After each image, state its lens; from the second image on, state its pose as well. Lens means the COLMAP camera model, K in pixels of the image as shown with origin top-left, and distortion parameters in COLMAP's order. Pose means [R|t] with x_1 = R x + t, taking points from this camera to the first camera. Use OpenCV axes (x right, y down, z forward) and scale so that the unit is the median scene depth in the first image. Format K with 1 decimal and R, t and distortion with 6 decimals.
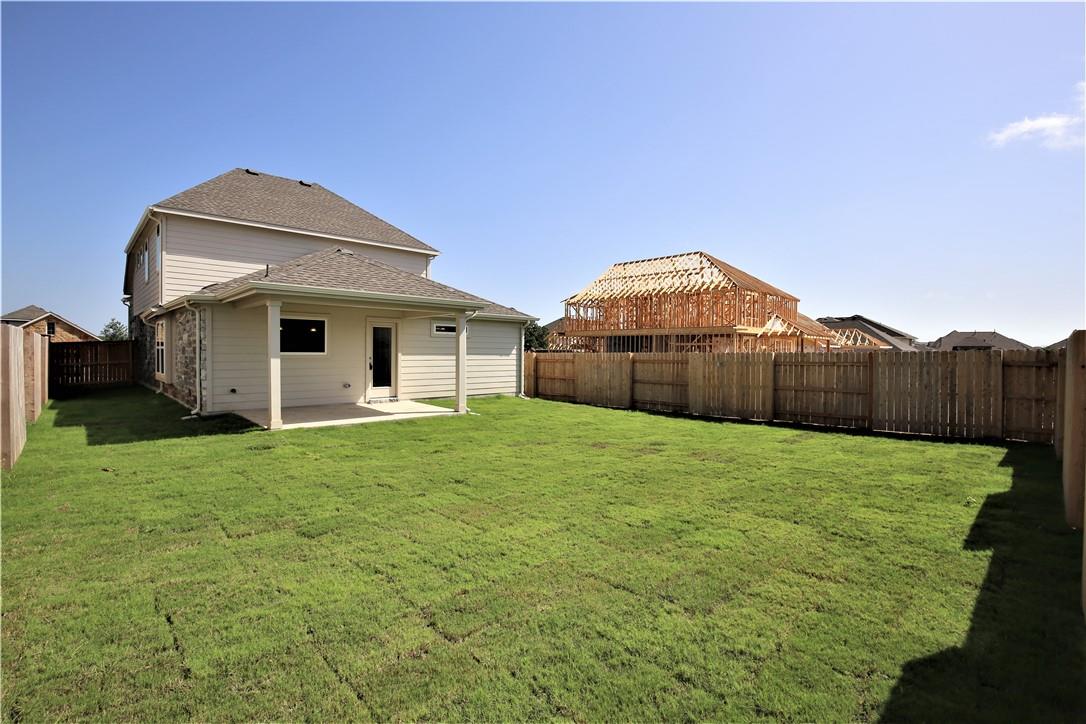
lens RADIAL K [[497.7, 0, 543.4], [0, 497.7, 359.9], [0, 0, 1]] dist [-0.022899, -0.000055]
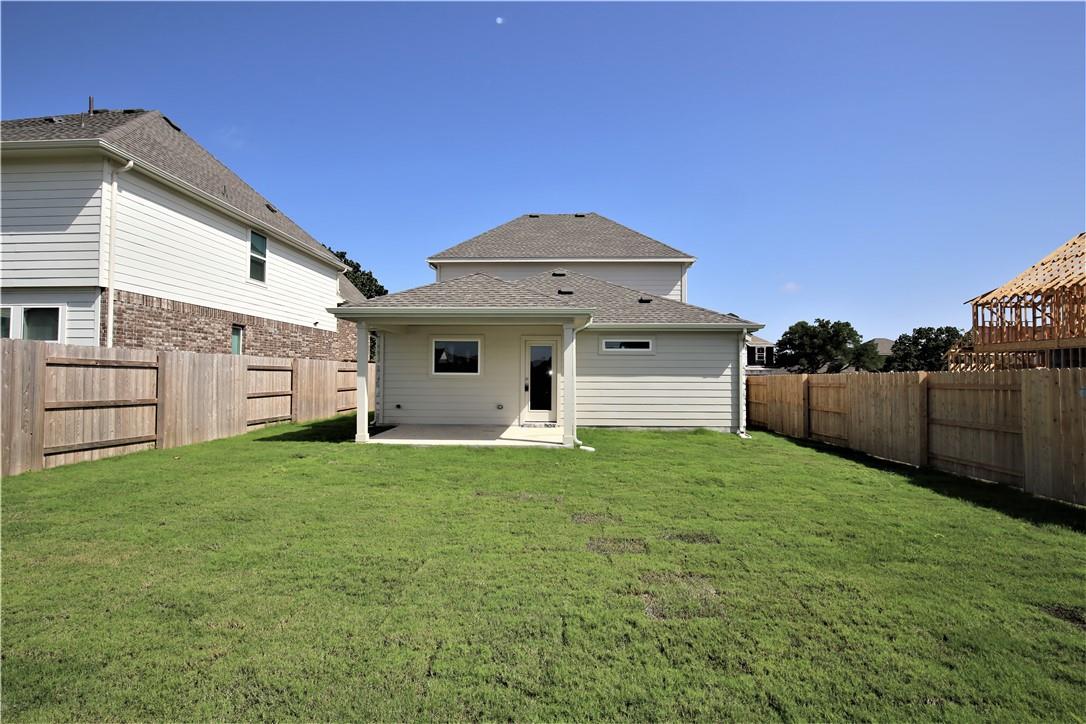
lens RADIAL K [[497.7, 0, 543.6], [0, 497.7, 364.0], [0, 0, 1]] dist [-0.022899, -0.000055]
pose [[0.697477, -0.020893, -0.716303, 0.283371], [-0.011705, 0.999109, -0.040538, 0.004998], [0.716512, 0.036659, 0.696611, 0.290560]]
